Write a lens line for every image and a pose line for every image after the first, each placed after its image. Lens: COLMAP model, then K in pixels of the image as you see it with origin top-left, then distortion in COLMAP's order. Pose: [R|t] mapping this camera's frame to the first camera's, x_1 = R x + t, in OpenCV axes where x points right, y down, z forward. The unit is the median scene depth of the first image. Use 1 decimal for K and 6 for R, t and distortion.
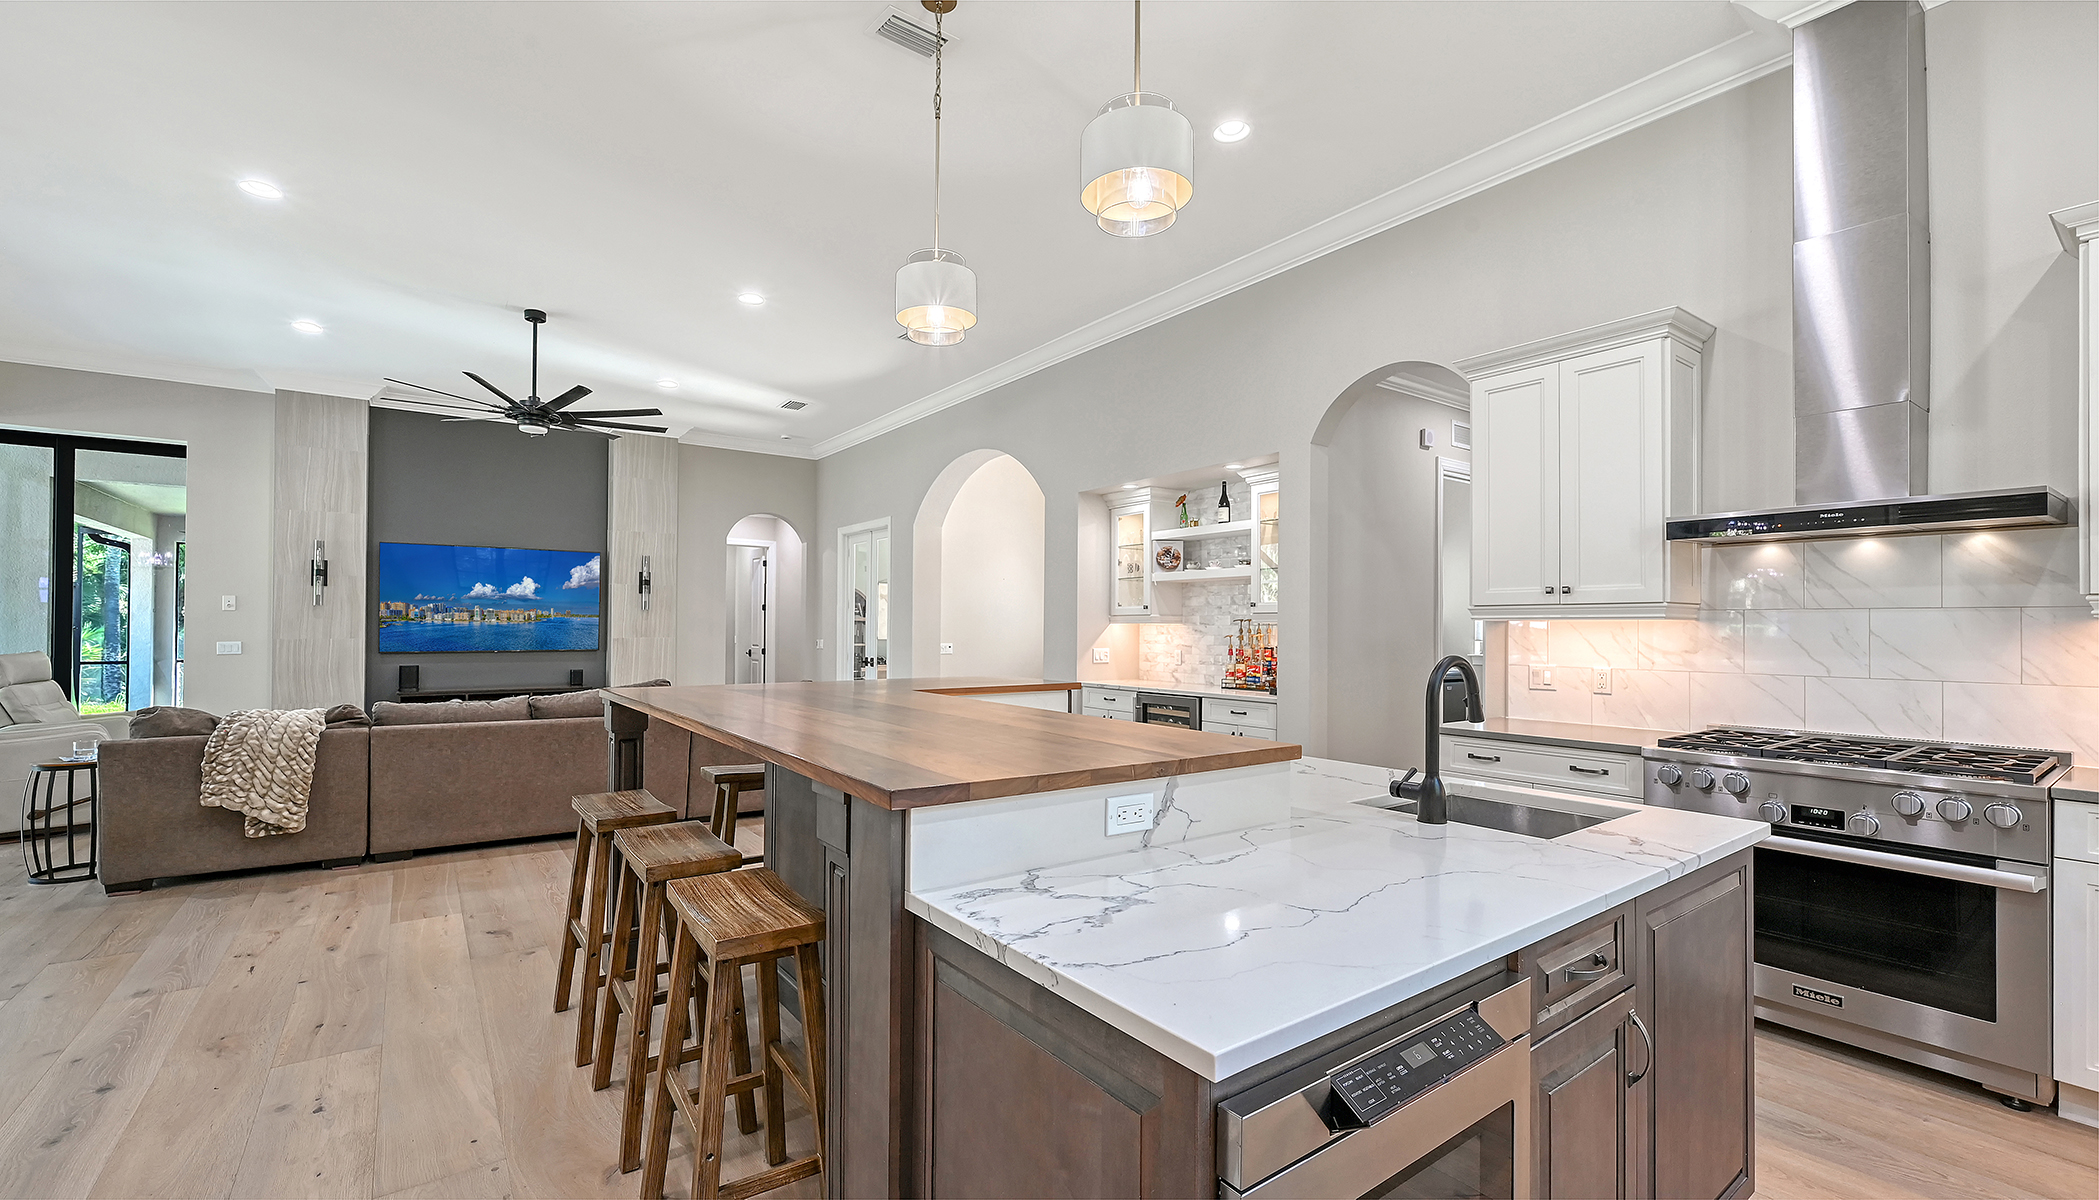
lens RADIAL K [[846.0, 0, 1043.5], [0, 846.0, 611.9], [0, 0, 1]] dist [0.000739, -0.000138]
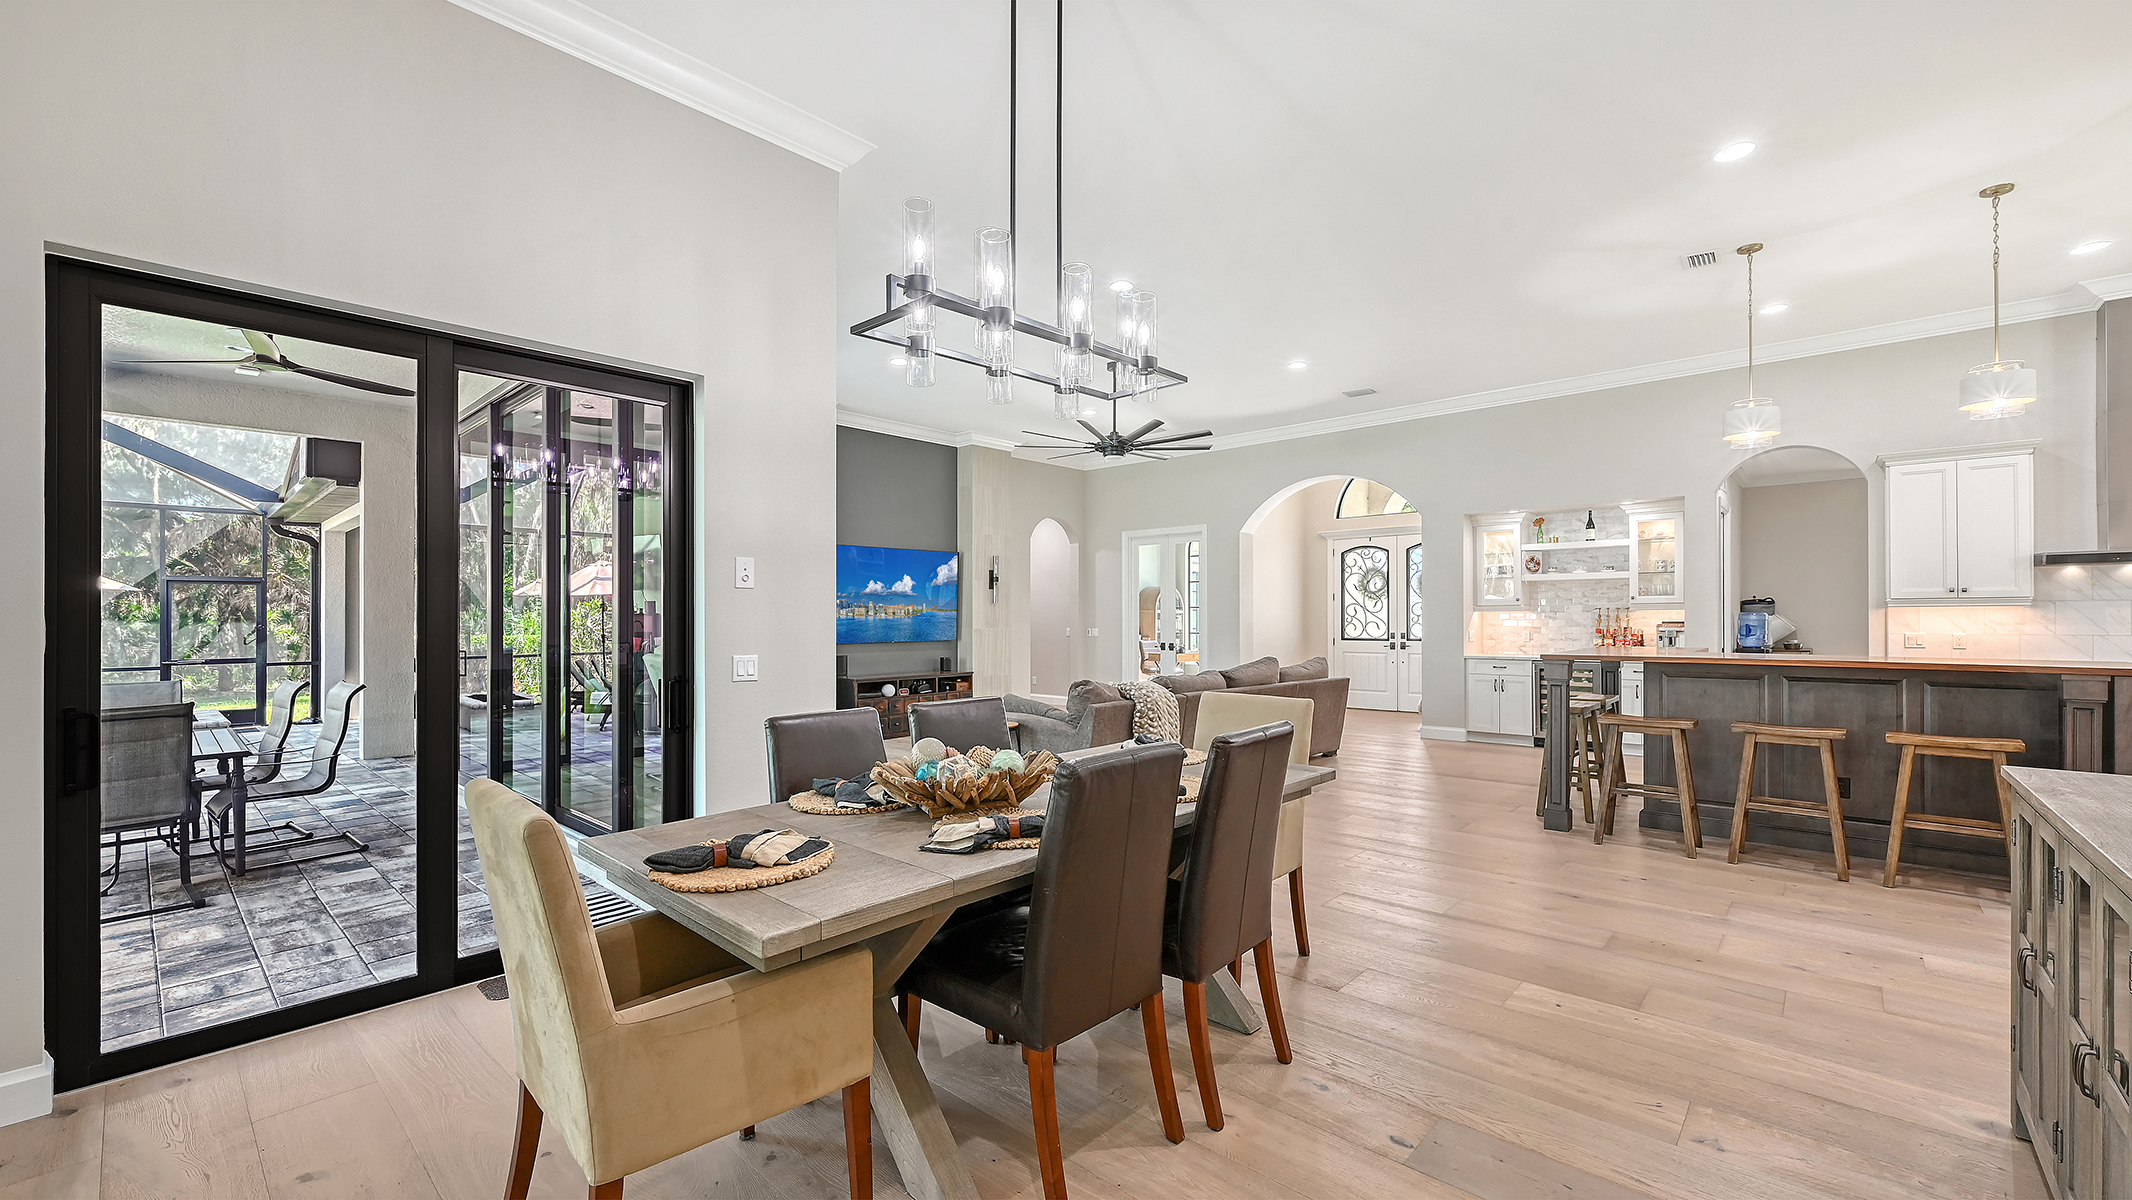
lens RADIAL K [[851.8, 0, 1071.9], [0, 851.8, 611.0], [0, 0, 1]] dist [0.000768, 0.000210]
pose [[0.976478, -0.008540, 0.215449, -0.673037], [0.006008, 0.999905, 0.012402, -0.006481], [-0.215535, -0.010816, 0.976436, -0.146168]]
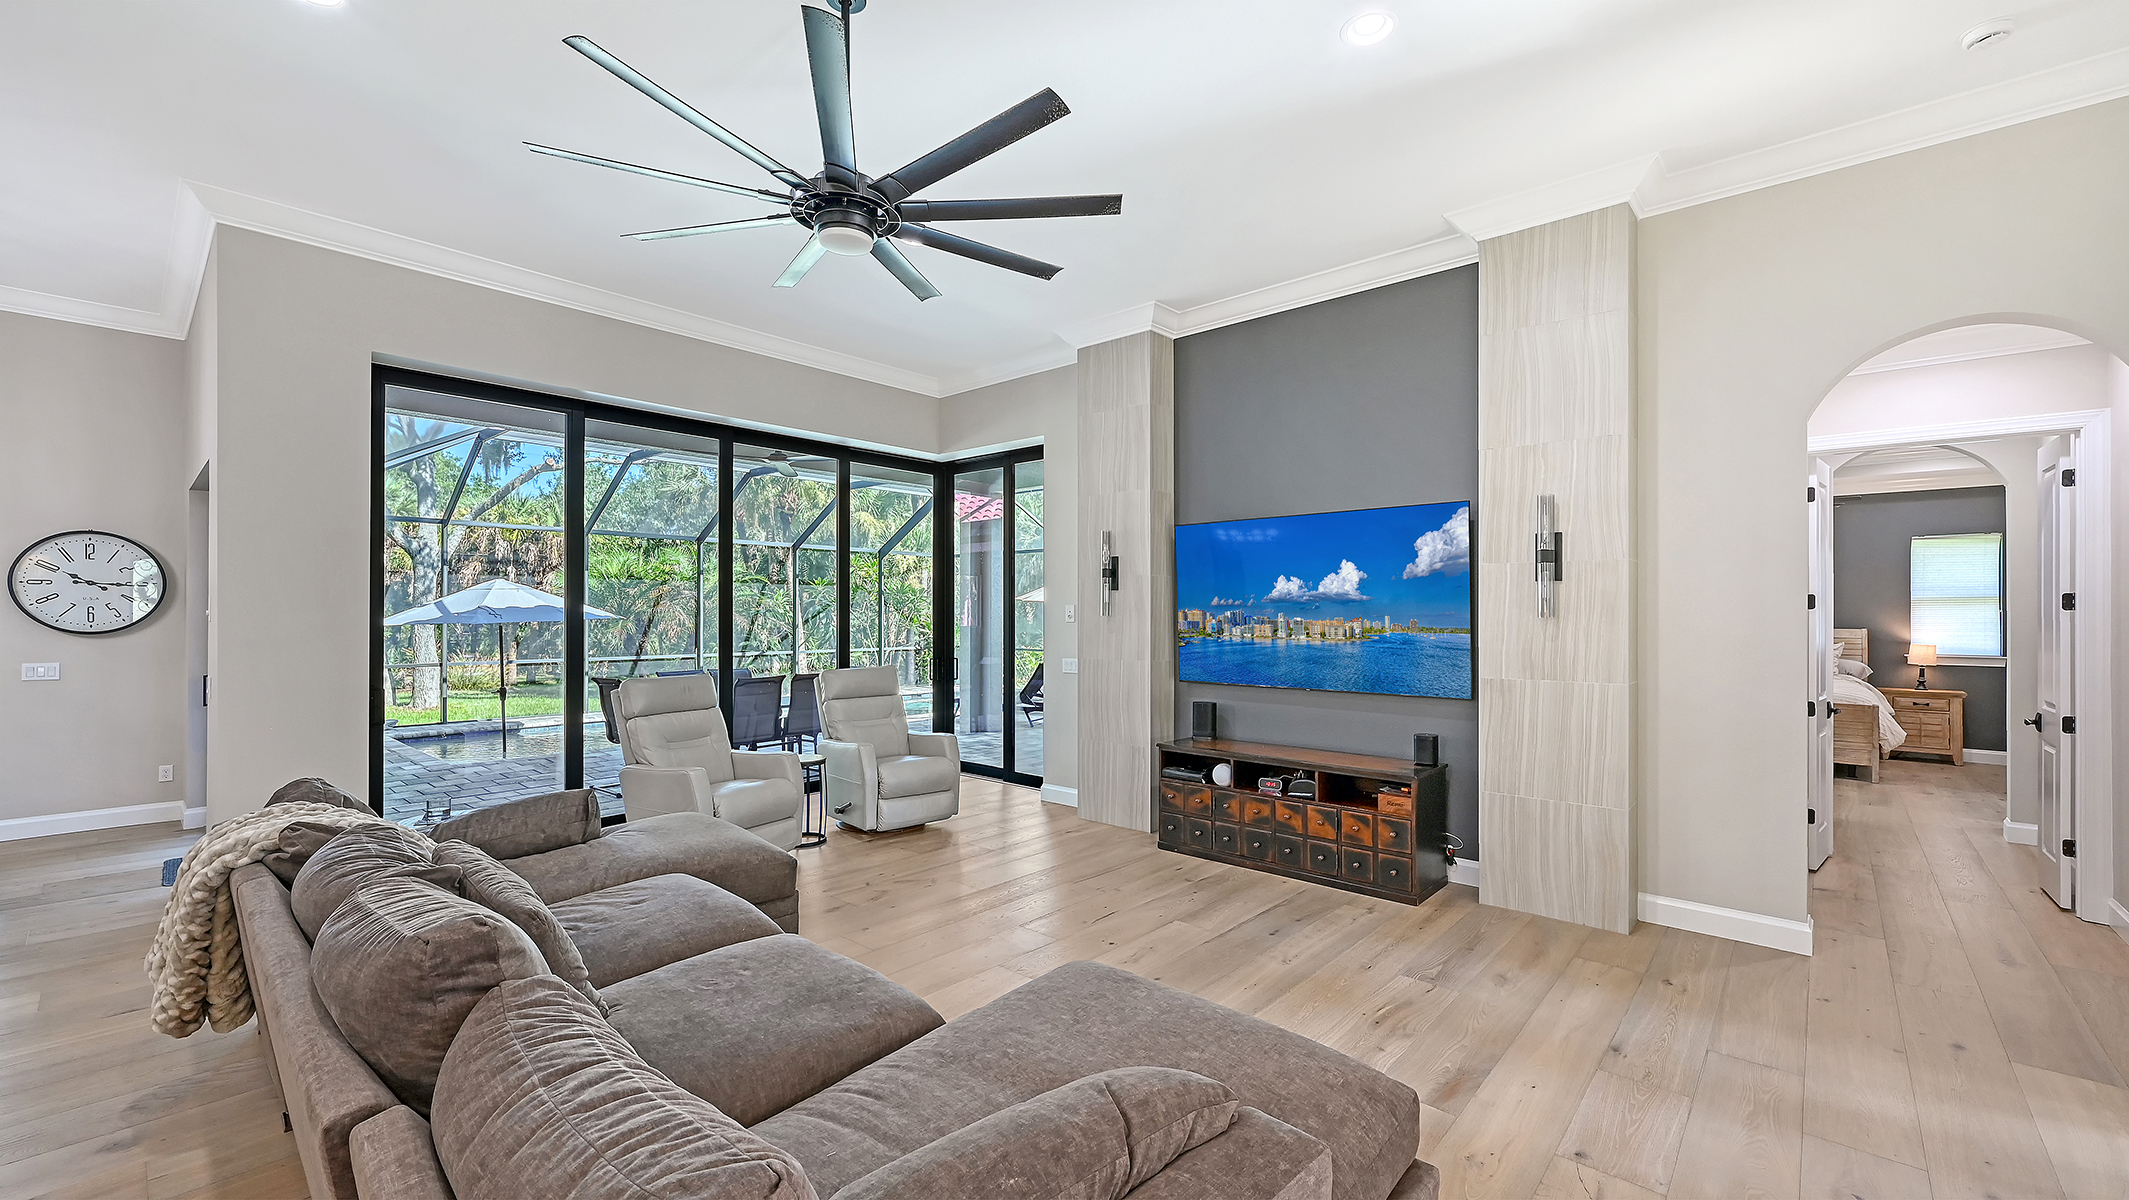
lens RADIAL K [[850.6, 0, 1070.4], [0, 850.6, 611.0], [0, 0, 1]] dist [0.000768, 0.000210]
pose [[0.220185, -0.006519, -0.975436, -0.102739], [0.017104, 0.999850, -0.002822, -0.009848], [0.975308, -0.016063, 0.220264, 0.722274]]
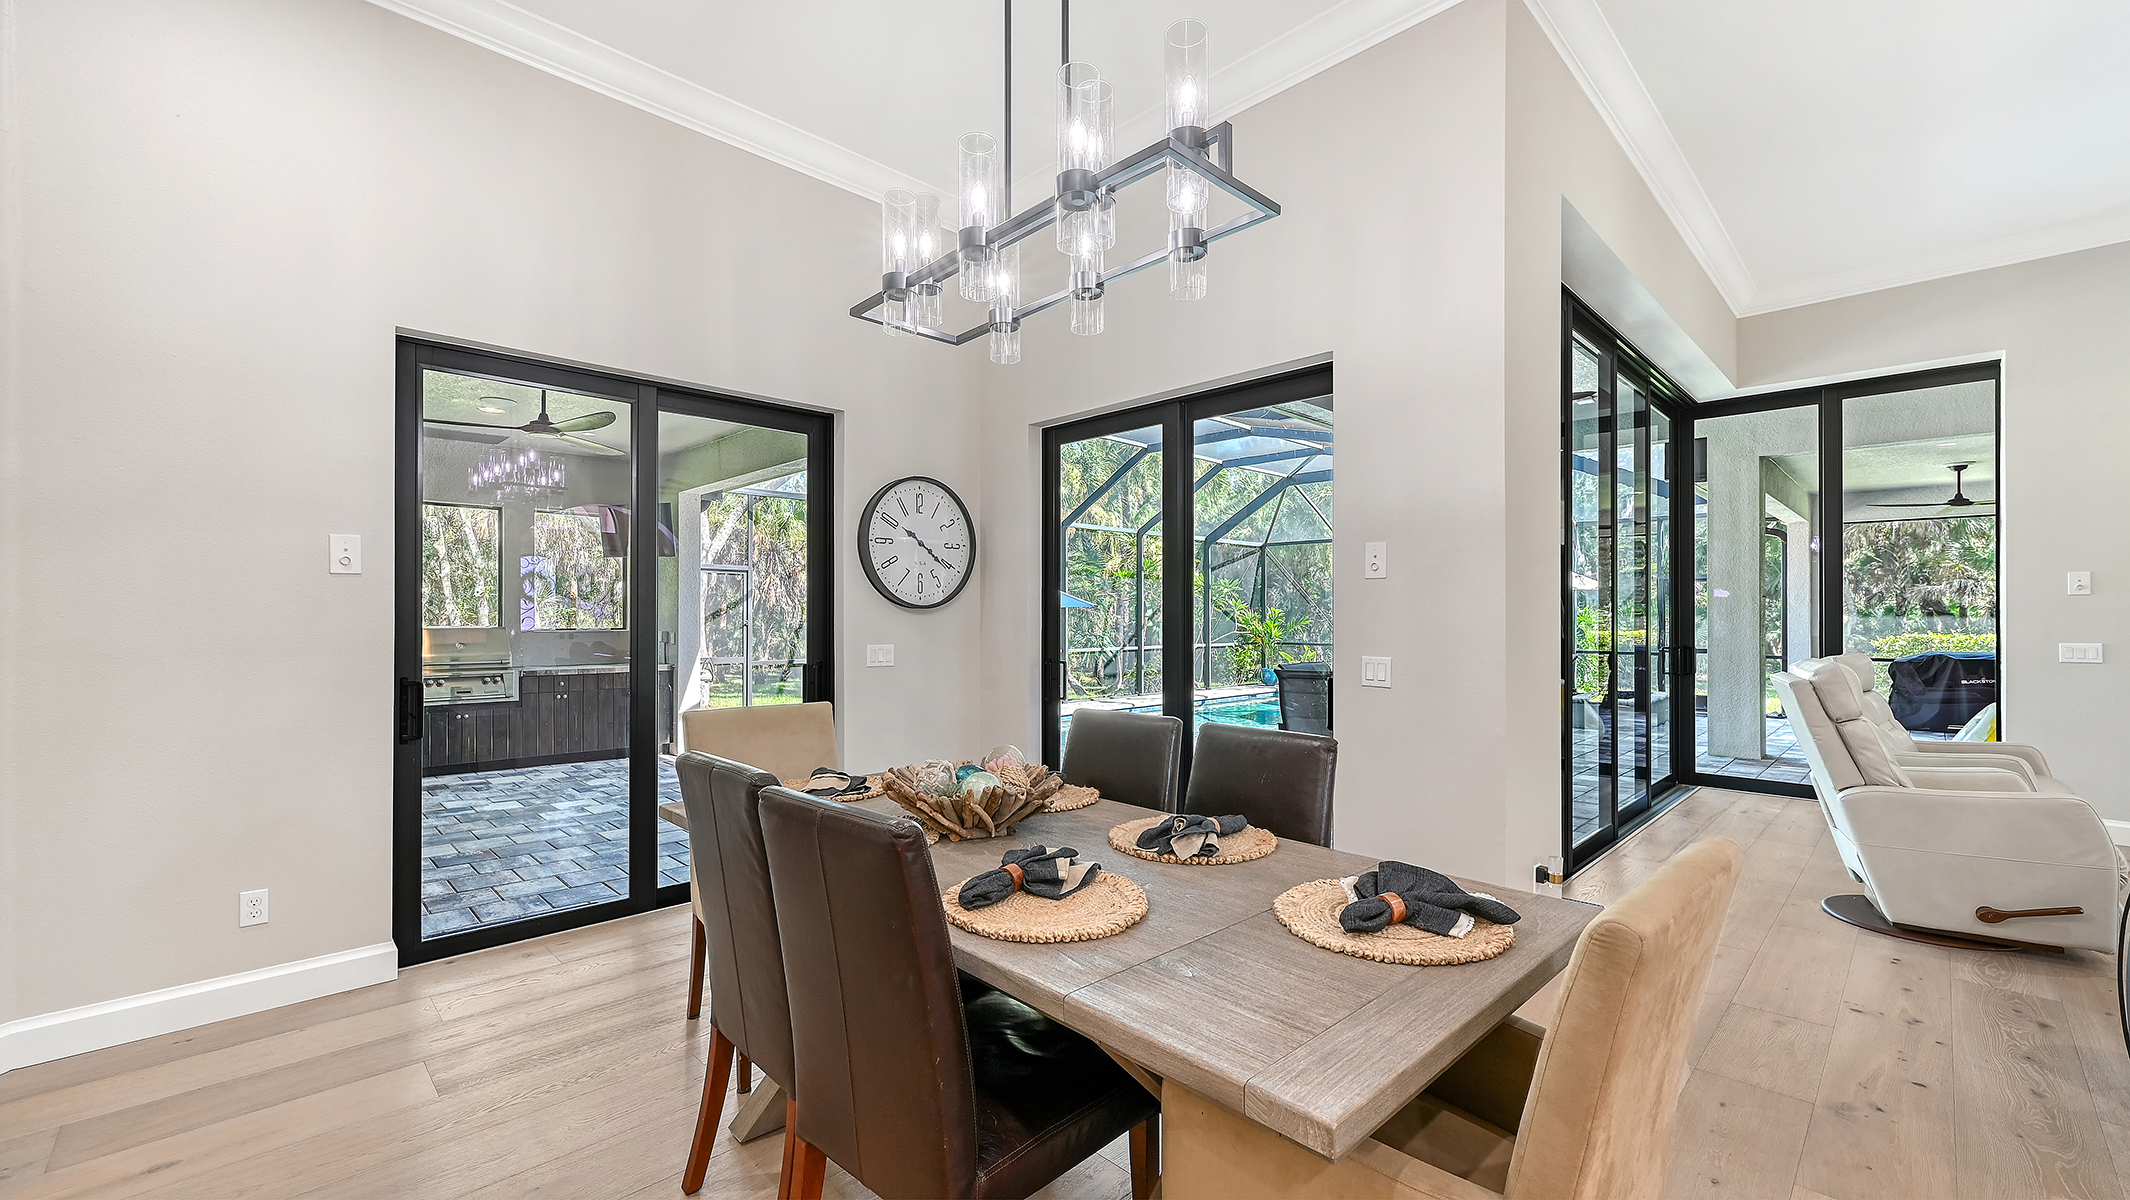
lens RADIAL K [[851.0, 0, 1070.9], [0, 851.0, 611.0], [0, 0, 1]] dist [0.000768, 0.000210]
pose [[0.157109, -0.011166, -0.987518, -0.394259], [0.019564, 0.999775, -0.008192, 0.001030], [0.987387, -0.018033, 0.157292, 0.123442]]
